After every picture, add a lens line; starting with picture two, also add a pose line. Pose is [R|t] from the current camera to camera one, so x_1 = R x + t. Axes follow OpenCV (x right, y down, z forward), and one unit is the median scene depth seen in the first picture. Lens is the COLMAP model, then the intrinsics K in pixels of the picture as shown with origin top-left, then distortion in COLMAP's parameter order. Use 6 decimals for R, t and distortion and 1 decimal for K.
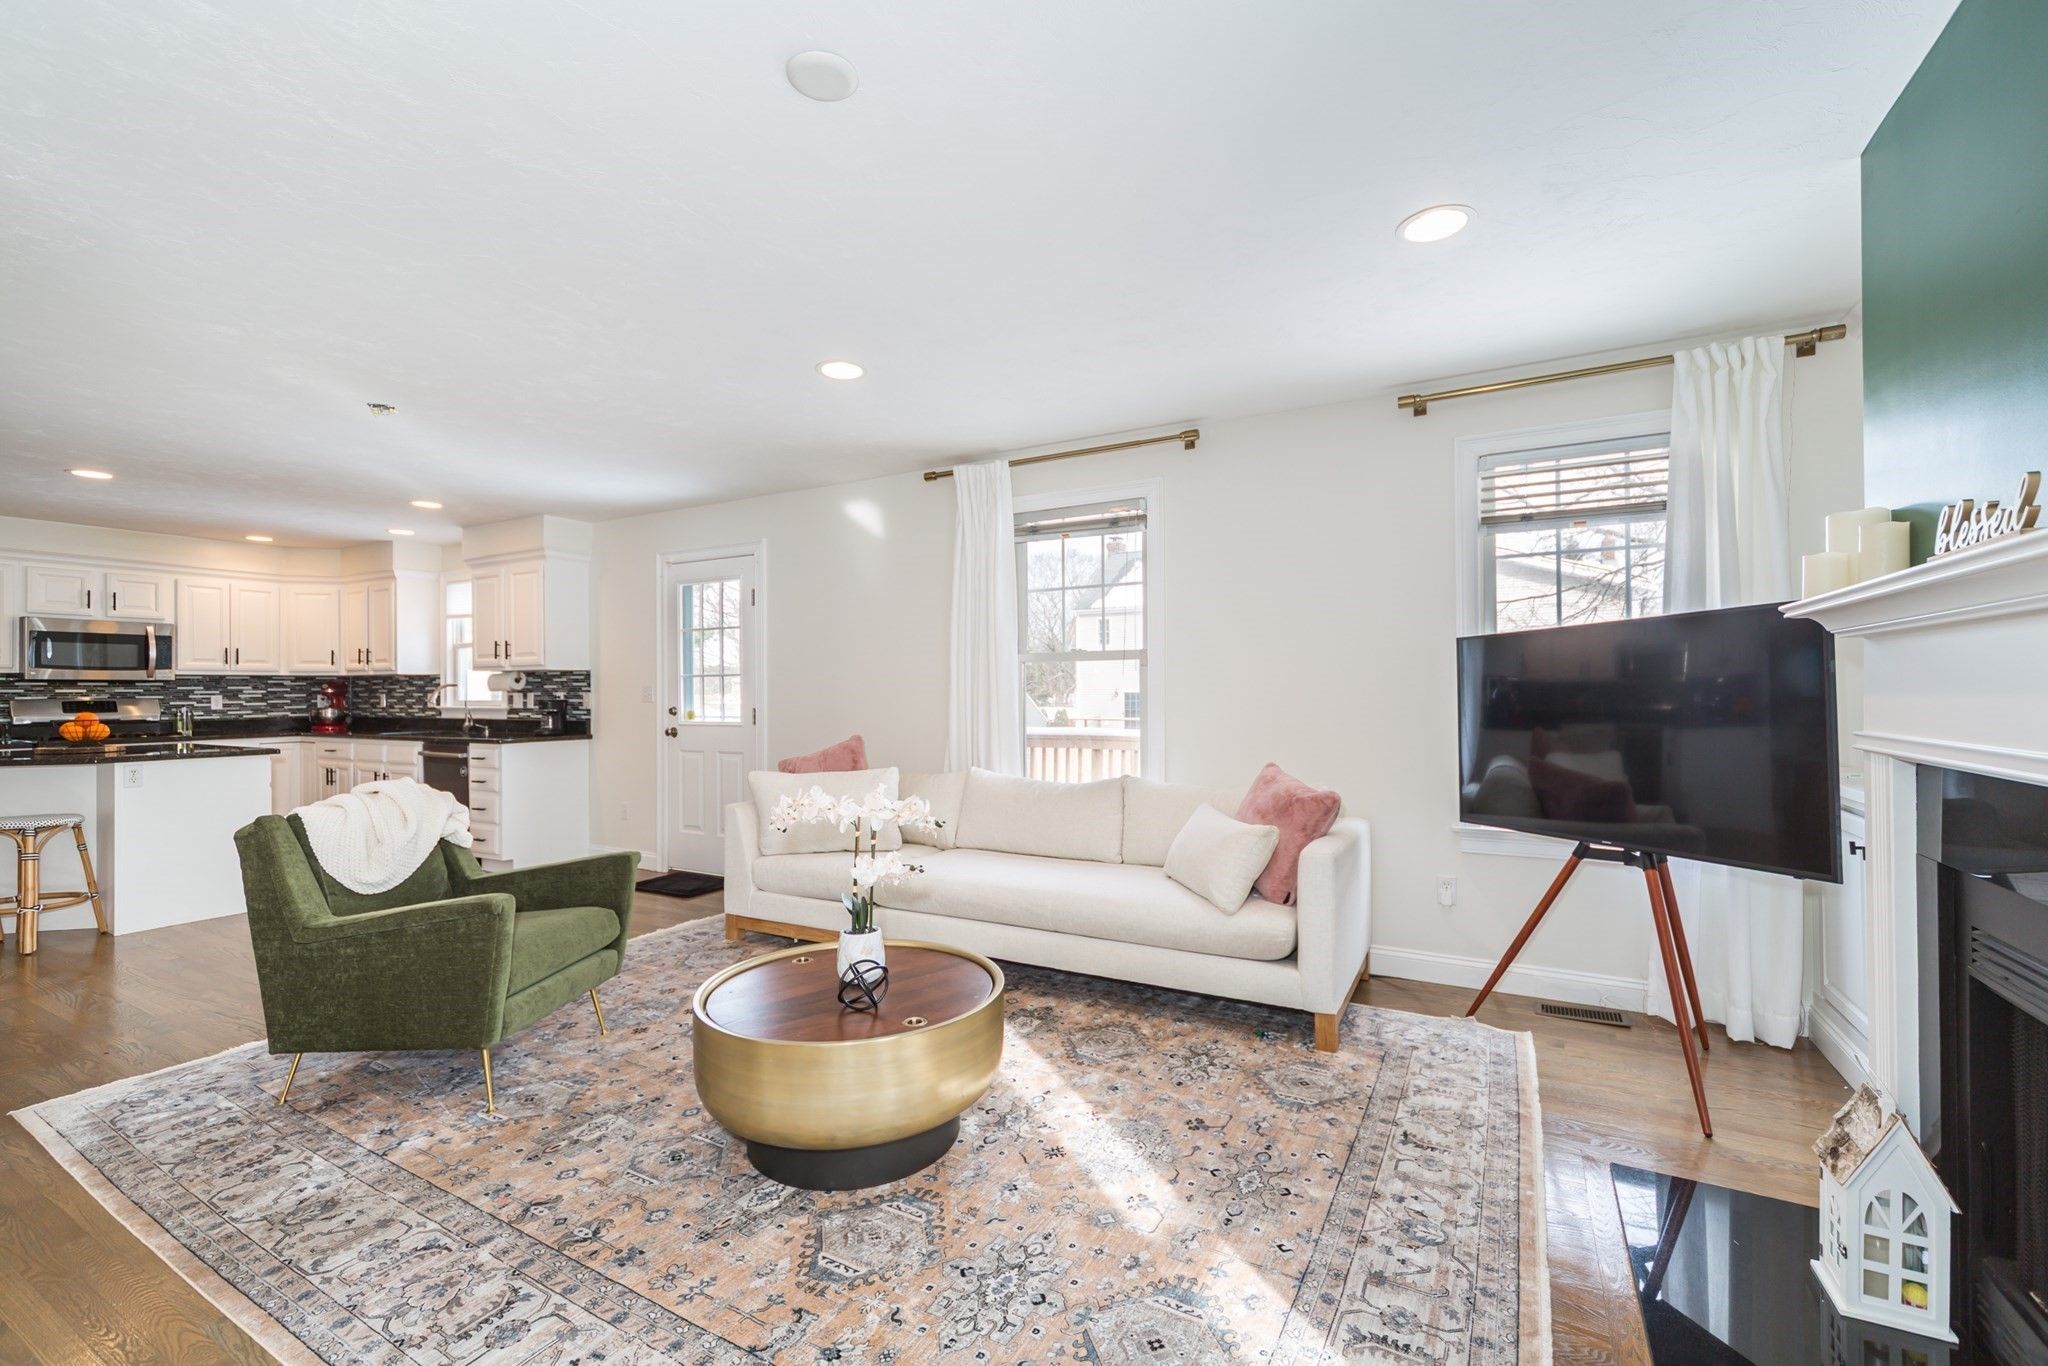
lens RADIAL K [[867.5, 0, 1017.2], [0, 867.5, 689.0], [0, 0, 1]] dist [0.006846, -0.002114]
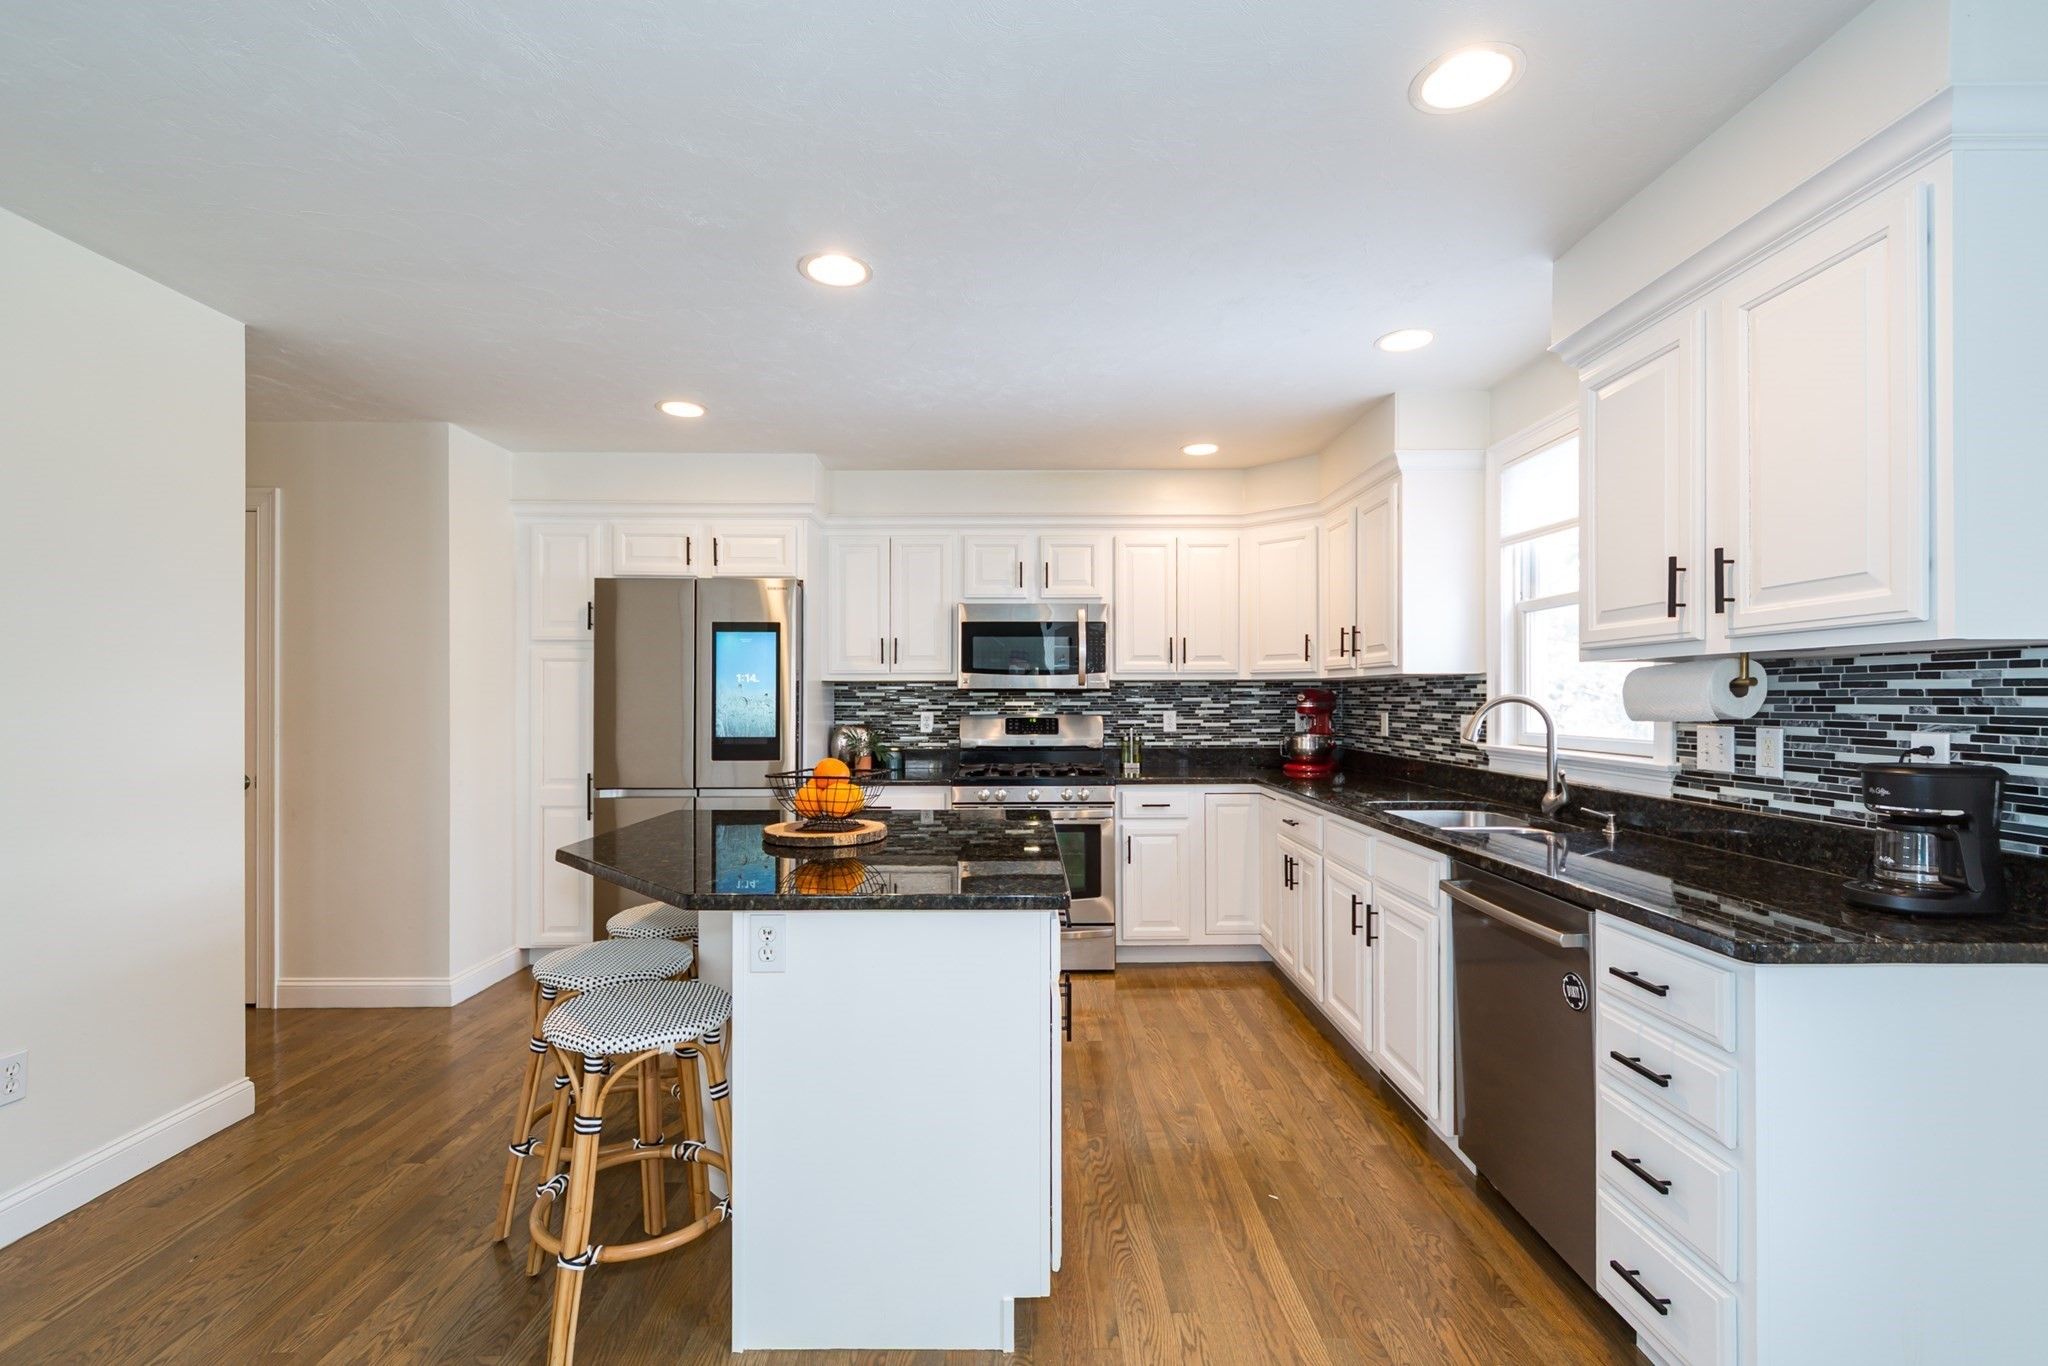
lens RADIAL K [[867.5, 0, 1045.3], [0, 867.5, 692.3], [0, 0, 1]] dist [0.006846, -0.002114]
pose [[0.508751, 0.001357, -0.860913, -0.427990], [-0.000946, 0.999999, 0.001017, -0.008150], [0.860913, 0.000297, 0.508751, 0.627209]]
